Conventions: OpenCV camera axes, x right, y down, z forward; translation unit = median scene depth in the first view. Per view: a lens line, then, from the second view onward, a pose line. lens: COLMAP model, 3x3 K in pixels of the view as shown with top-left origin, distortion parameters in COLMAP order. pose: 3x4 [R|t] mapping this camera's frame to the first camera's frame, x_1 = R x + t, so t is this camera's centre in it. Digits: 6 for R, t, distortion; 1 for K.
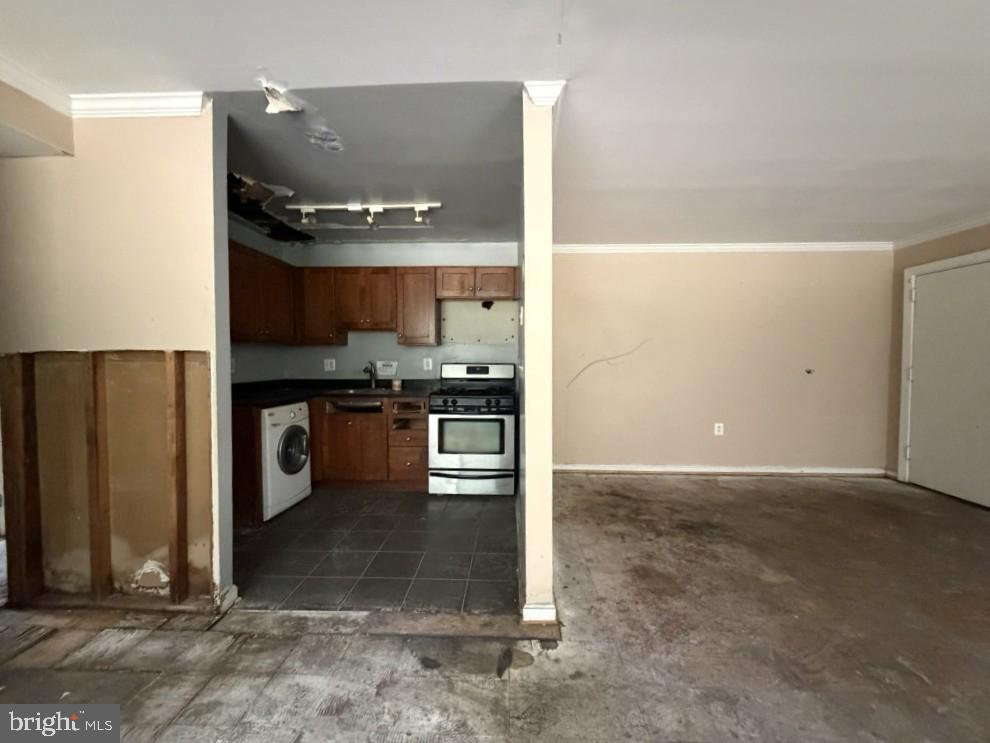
lens RADIAL K [[404.6, 0, 495.0], [0, 404.6, 371.5], [0, 0, 1]] dist [0.000478, -0.000027]
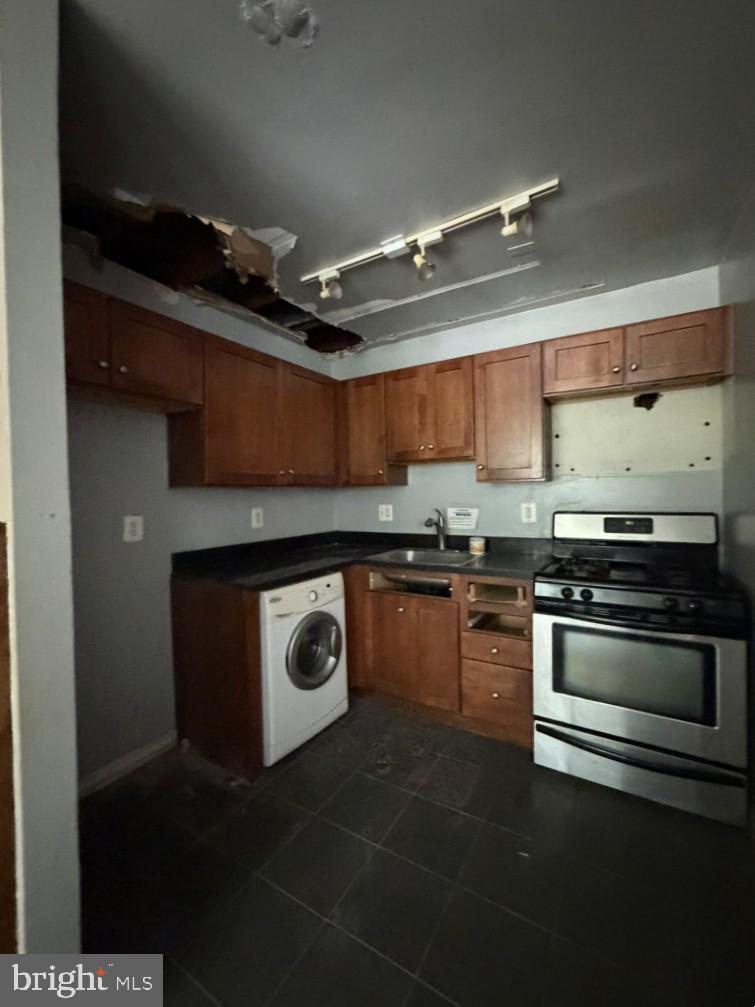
lens RADIAL K [[420.9, 0, 377.5], [0, 420.9, 503.5], [0, 0, 1]] dist [-0.000994, -0.000021]
pose [[0.877018, -0.008877, -0.480376, -0.071793], [0.005332, 0.999948, -0.008744, -0.031638], [0.480428, 0.005107, 0.877019, 0.395206]]
